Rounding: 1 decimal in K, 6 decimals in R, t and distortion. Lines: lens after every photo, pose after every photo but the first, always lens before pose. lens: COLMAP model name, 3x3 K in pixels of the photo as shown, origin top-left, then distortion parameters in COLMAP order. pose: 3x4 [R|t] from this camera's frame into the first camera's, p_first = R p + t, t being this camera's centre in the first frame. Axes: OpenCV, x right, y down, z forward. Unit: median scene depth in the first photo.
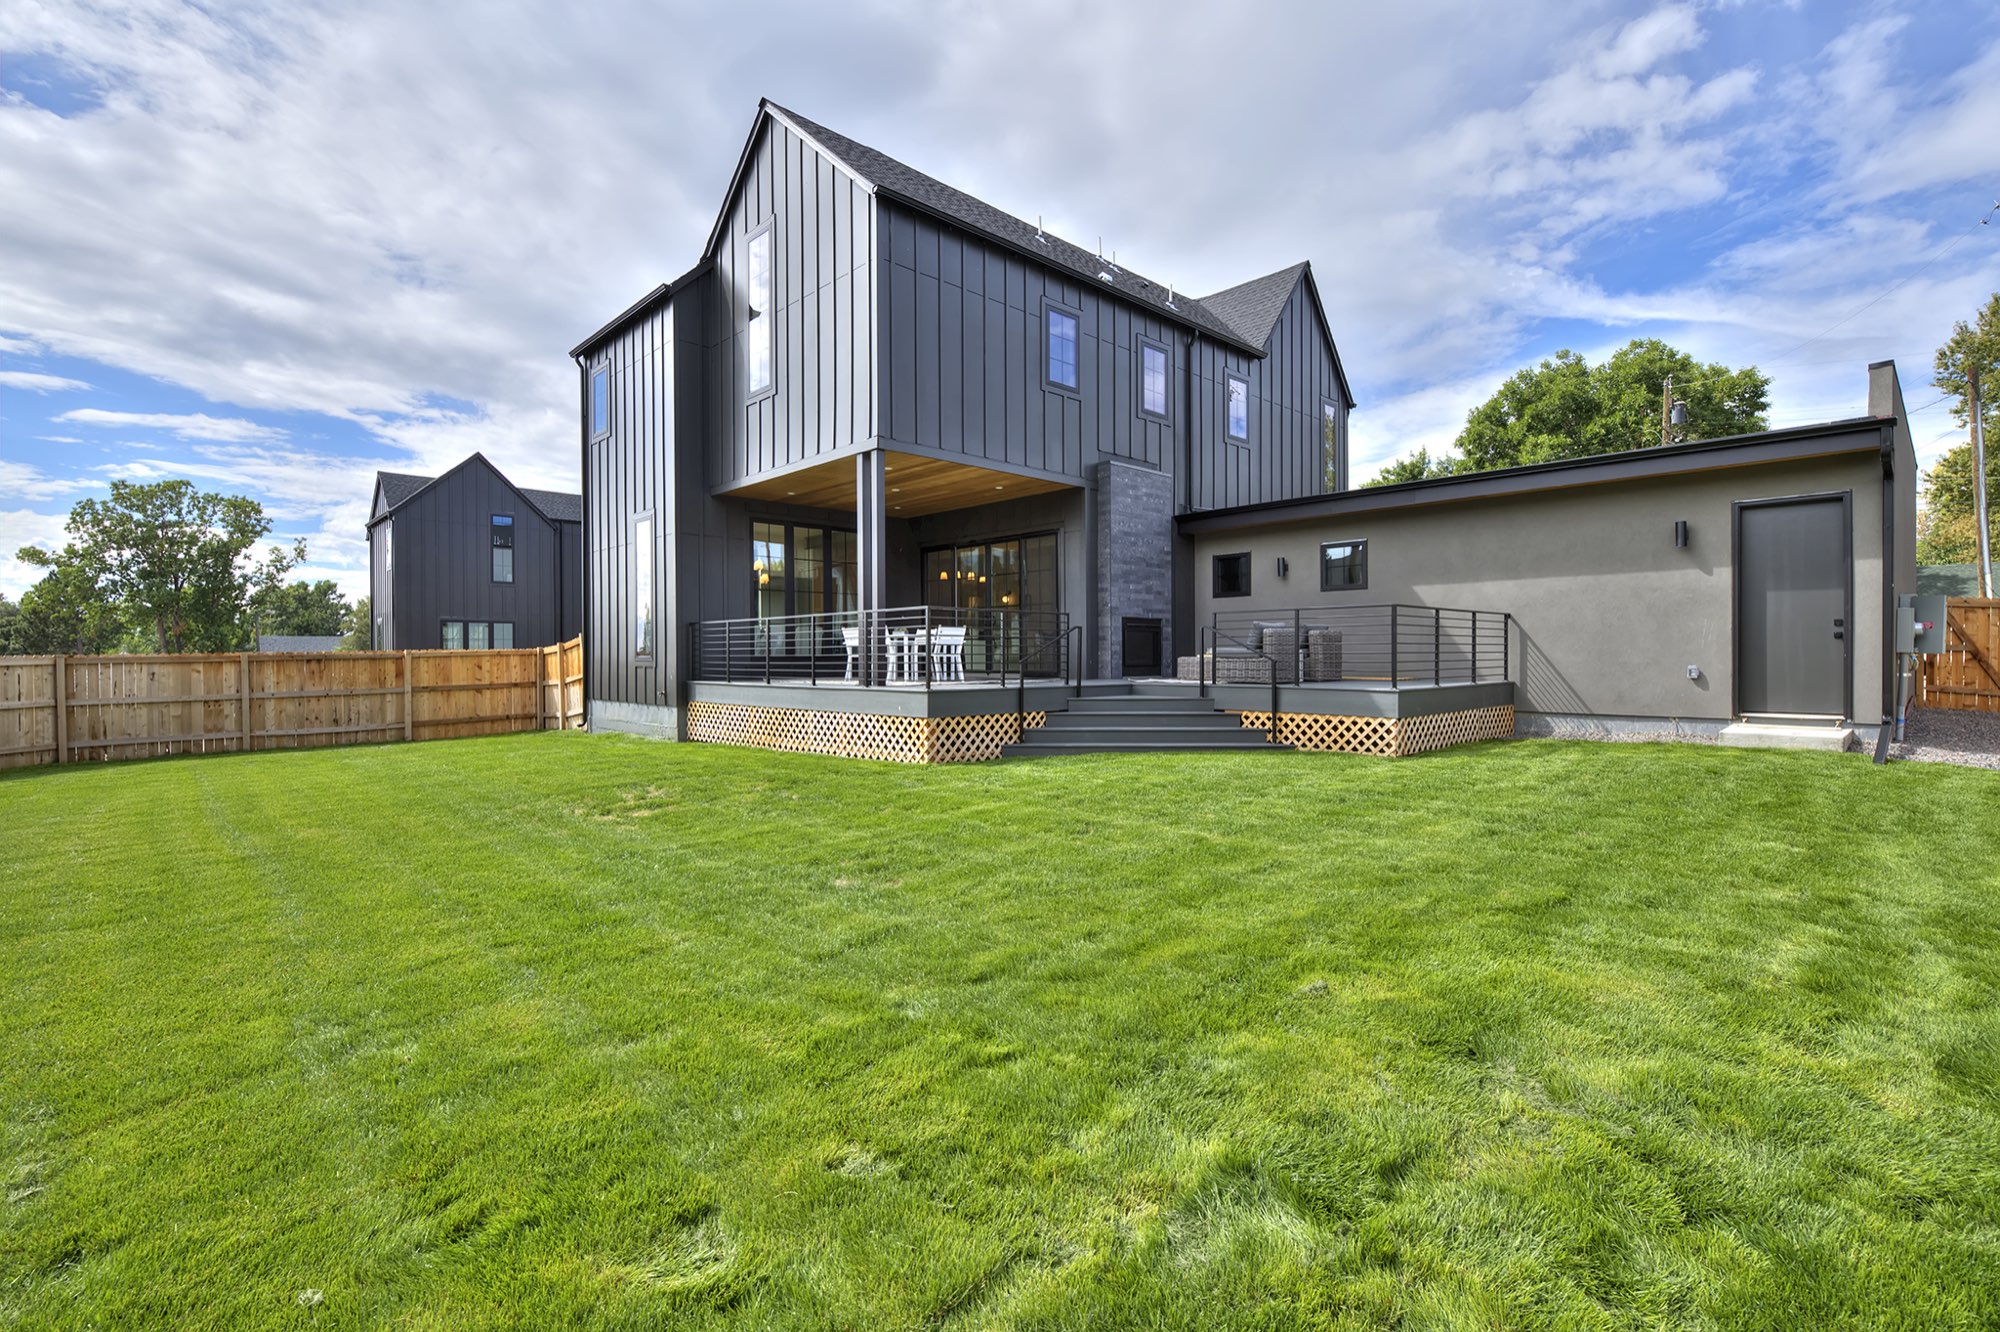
lens RADIAL K [[912.9, 0, 996.9], [0, 912.9, 658.1], [0, 0, 1]] dist [0.012022, 0.000053]
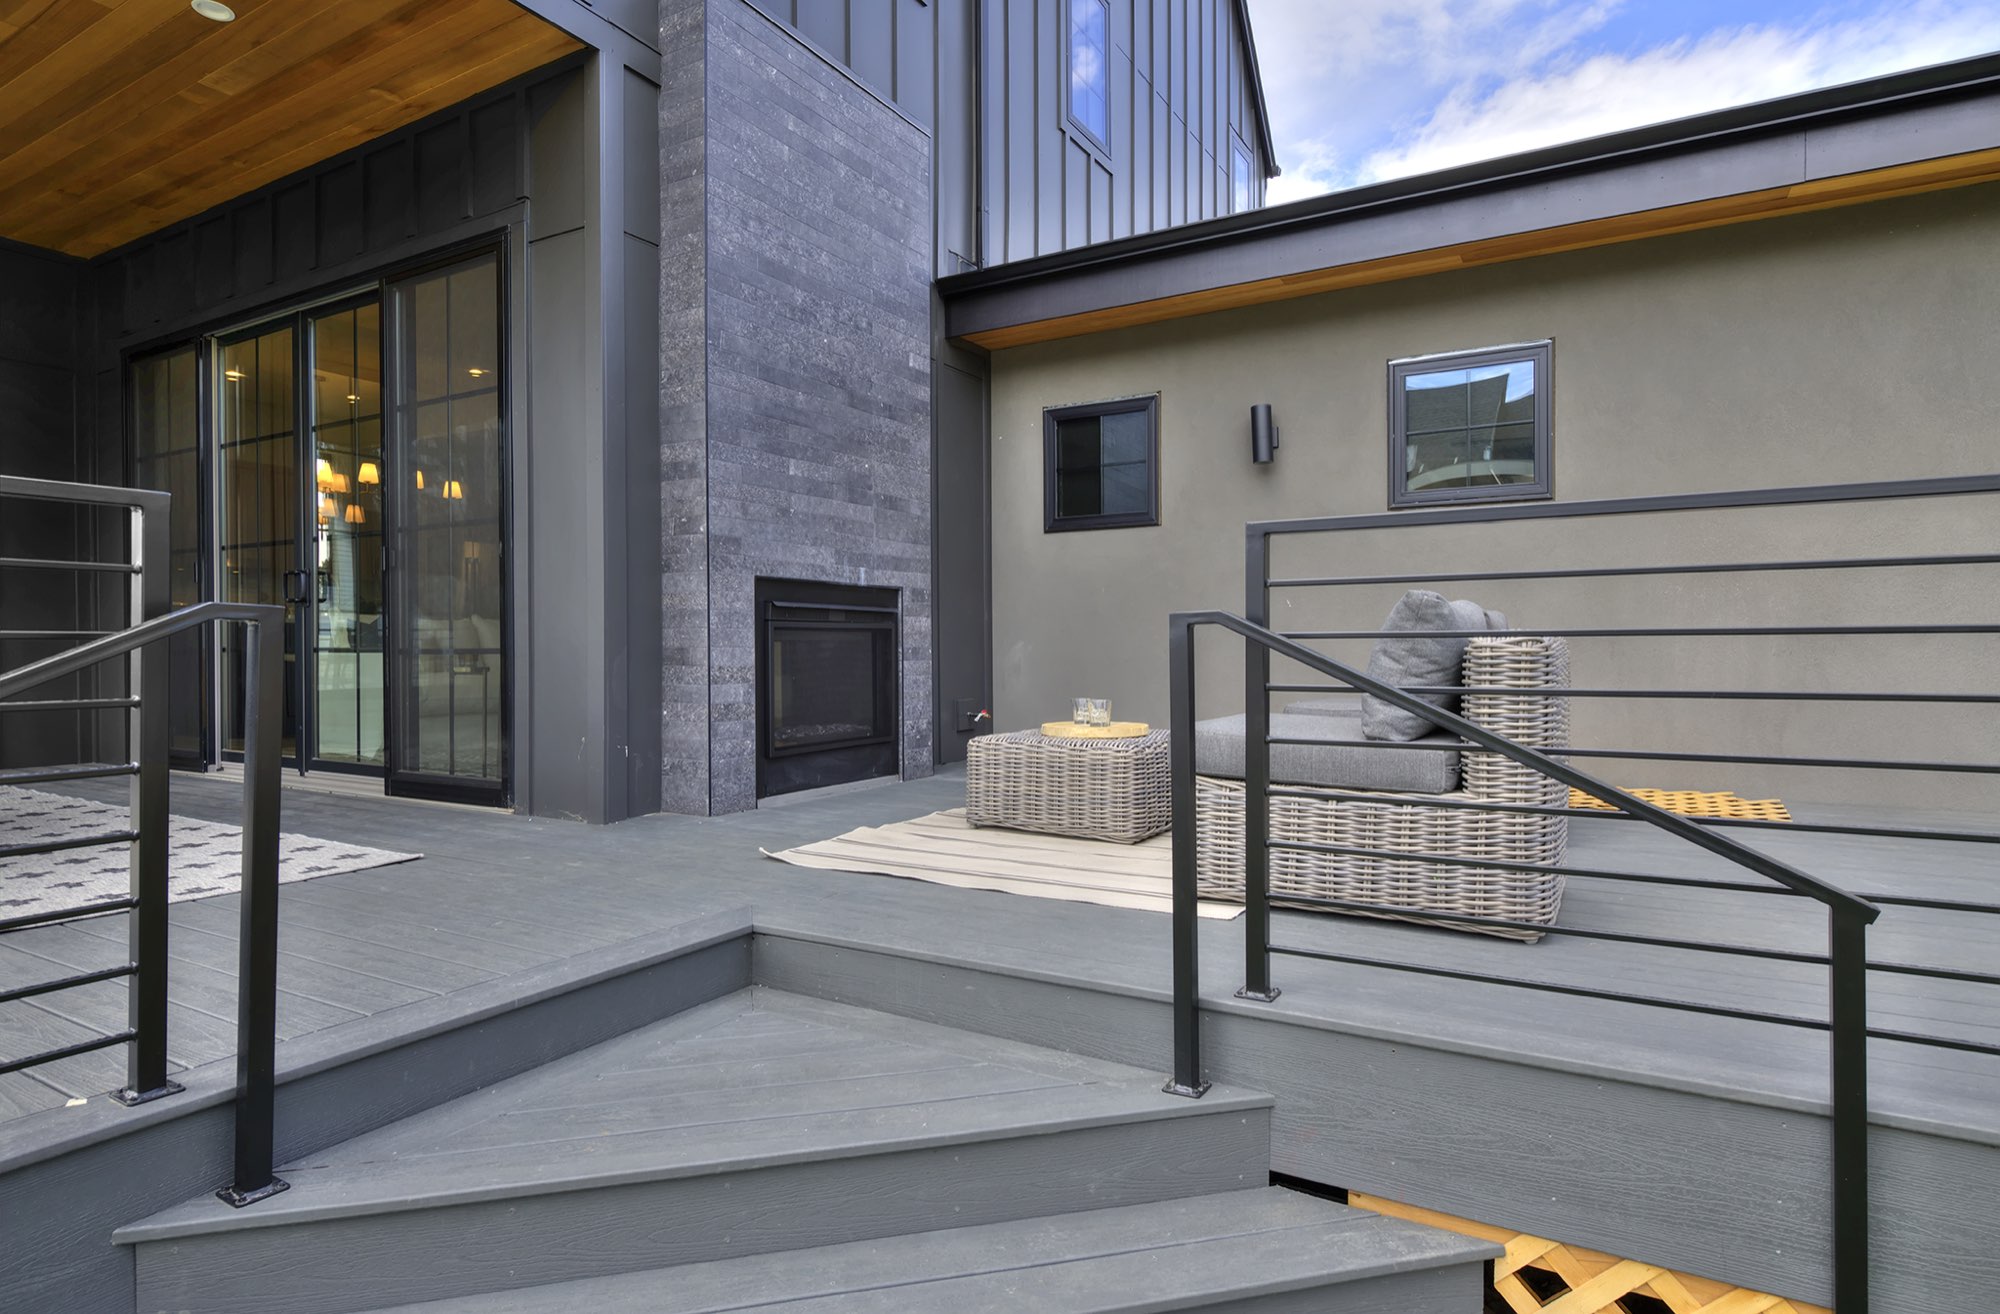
lens RADIAL K [[1060.3, 0, 988.3], [0, 1060.3, 653.3], [0, 0, 1]] dist [-0.005628, -0.000391]
pose [[0.963495, -0.000926, 0.267723, 0.120440], [0.000388, 0.999998, 0.002062, -0.023214], [-0.267725, -0.001883, 0.963494, 0.687042]]
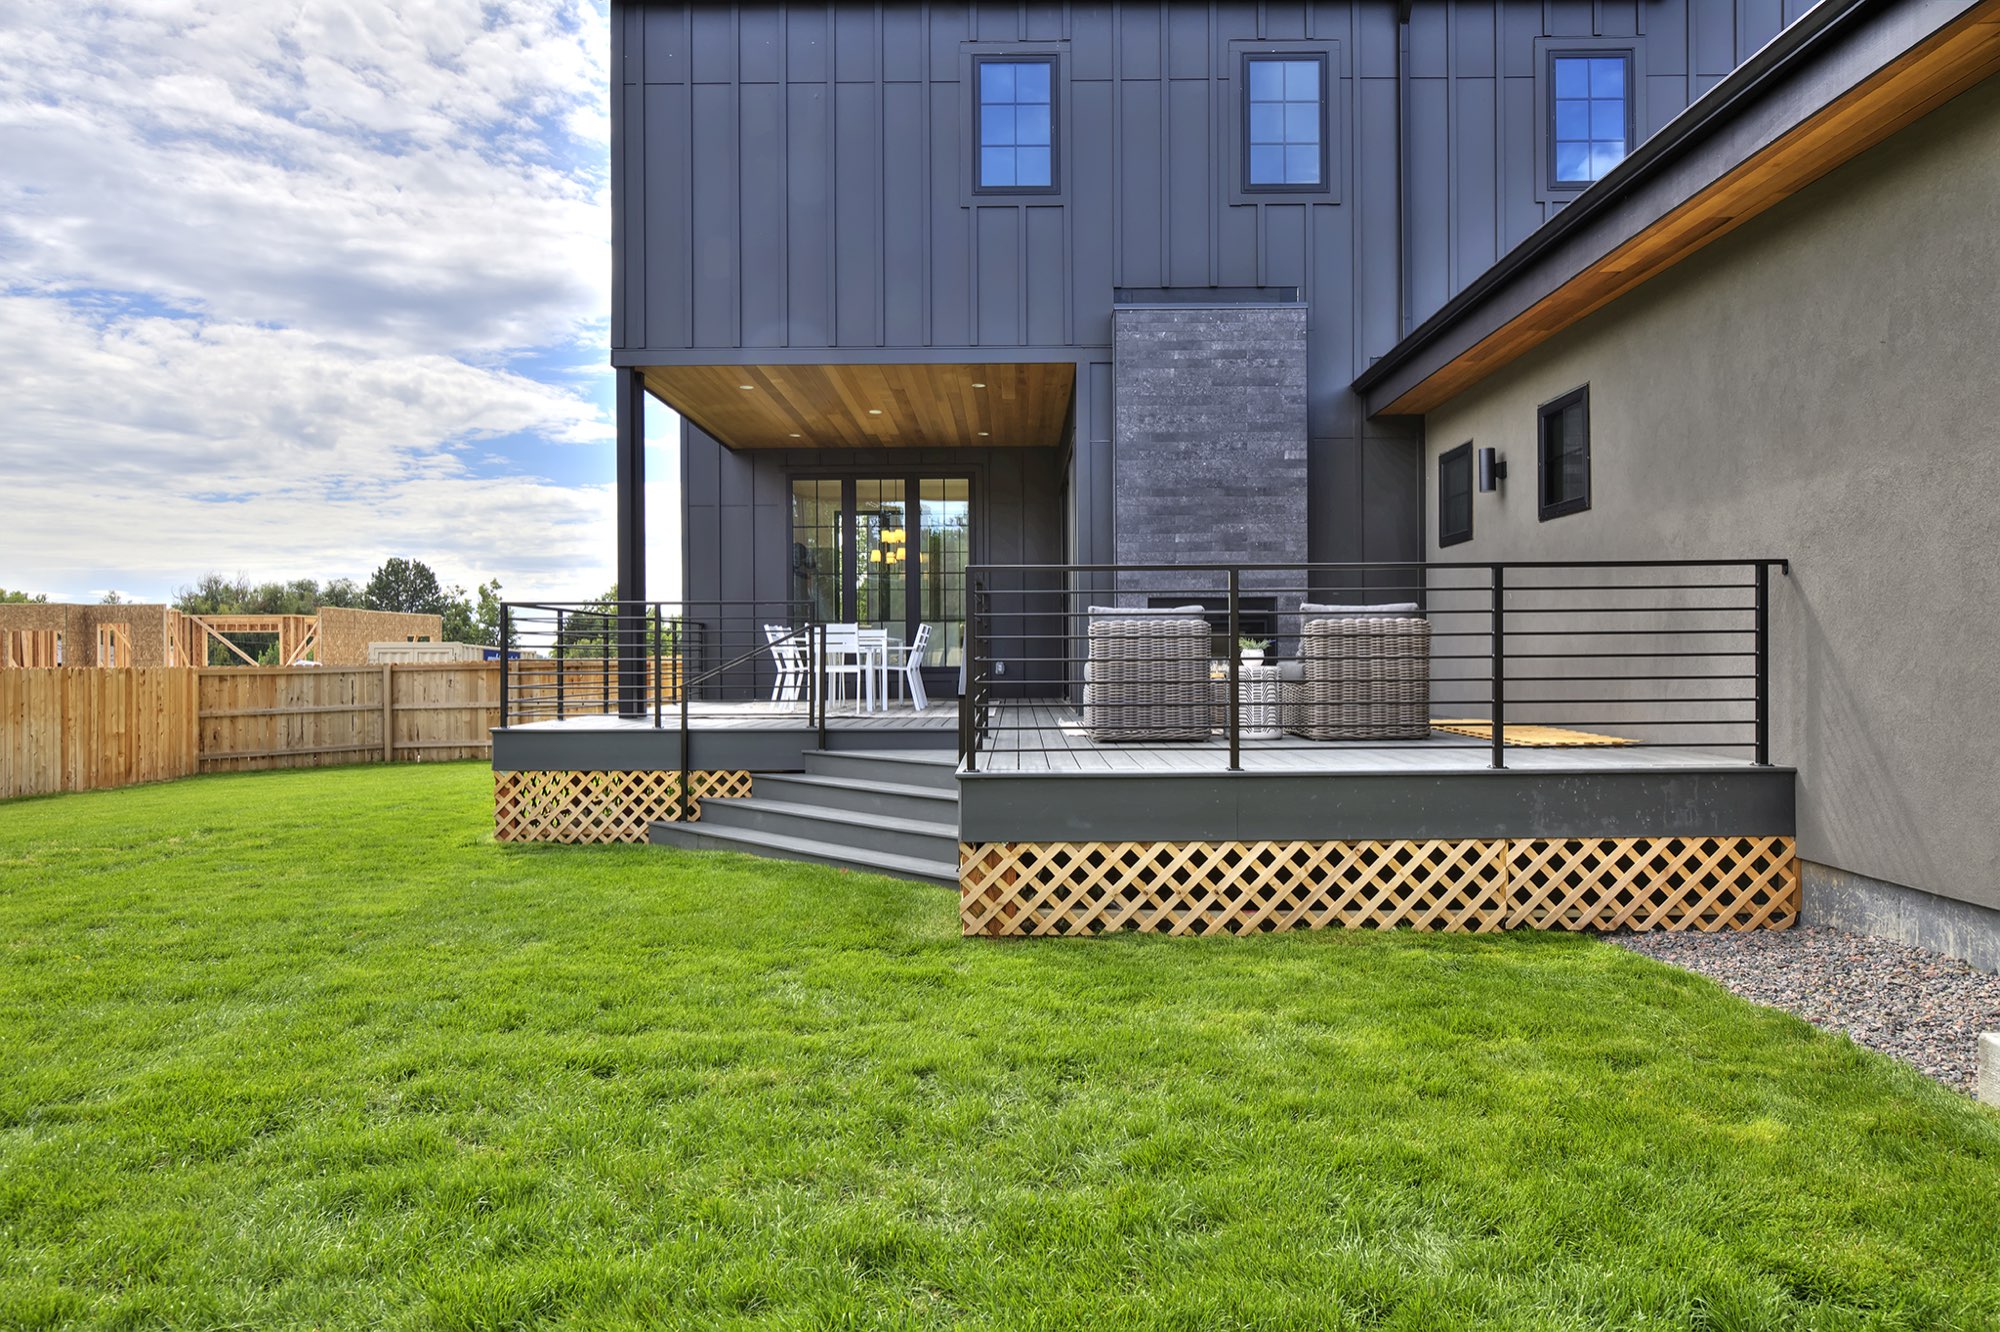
lens RADIAL K [[1292.8, 0, 1005.5], [0, 1292.8, 657.1], [0, 0, 1]] dist [-0.002827, -0.001901]
pose [[0.721704, 0.000444, -0.692202, 0.593689], [0.001837, 0.999995, 0.002557, -0.013109], [0.692199, -0.003117, 0.721700, 0.410129]]
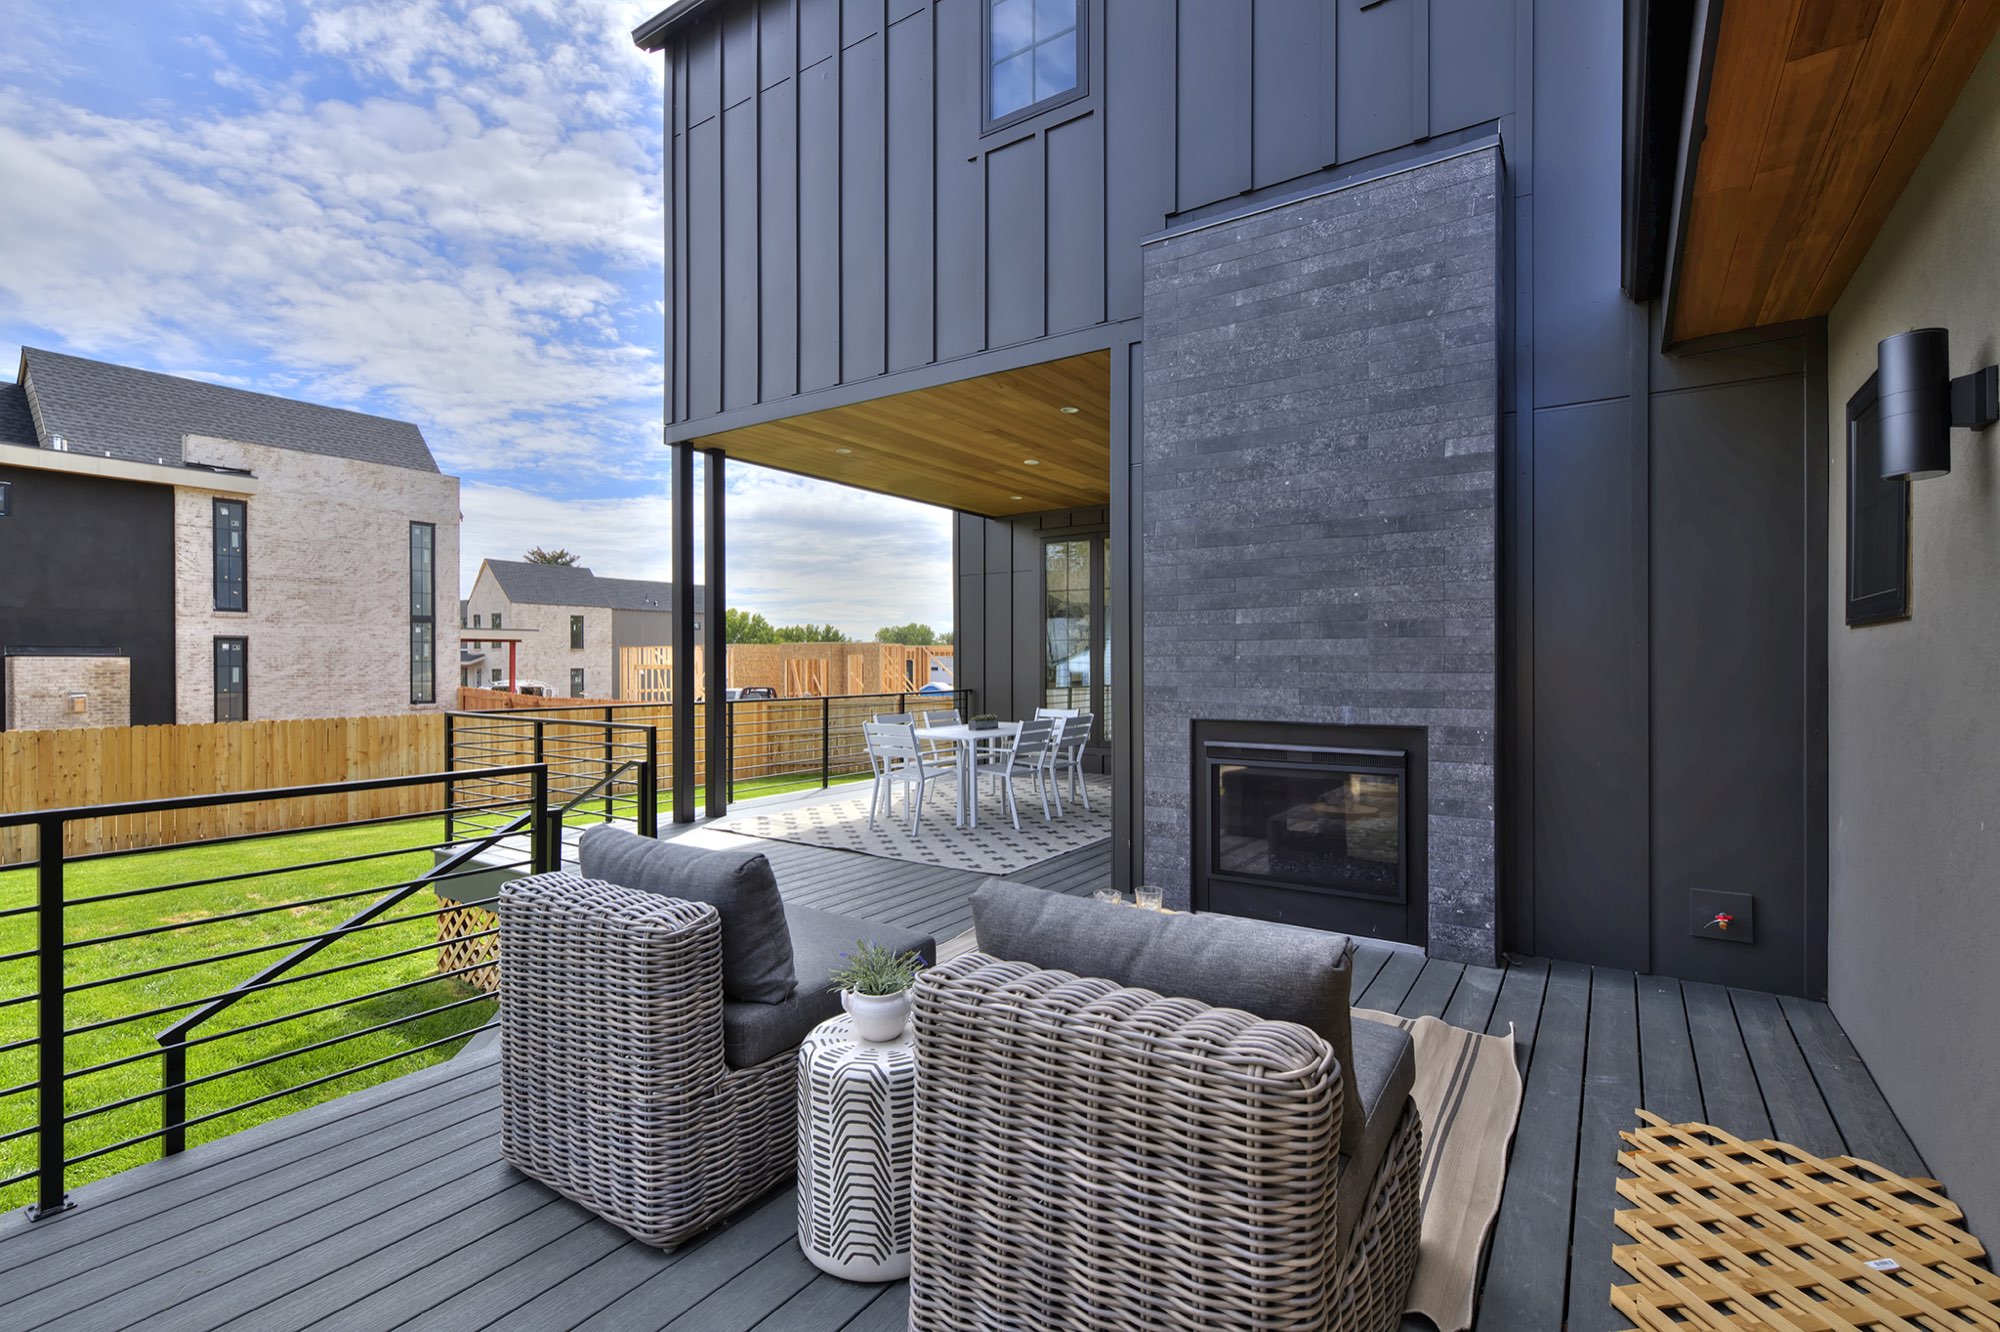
lens RADIAL K [[912.9, 0, 1001.7], [0, 912.9, 660.1], [0, 0, 1]] dist [0.012022, 0.000053]
pose [[0.214627, 0.002338, -0.976693, 0.429219], [-0.000372, 0.999997, 0.002312, -0.065946], [0.976696, -0.000133, 0.214627, 0.873973]]
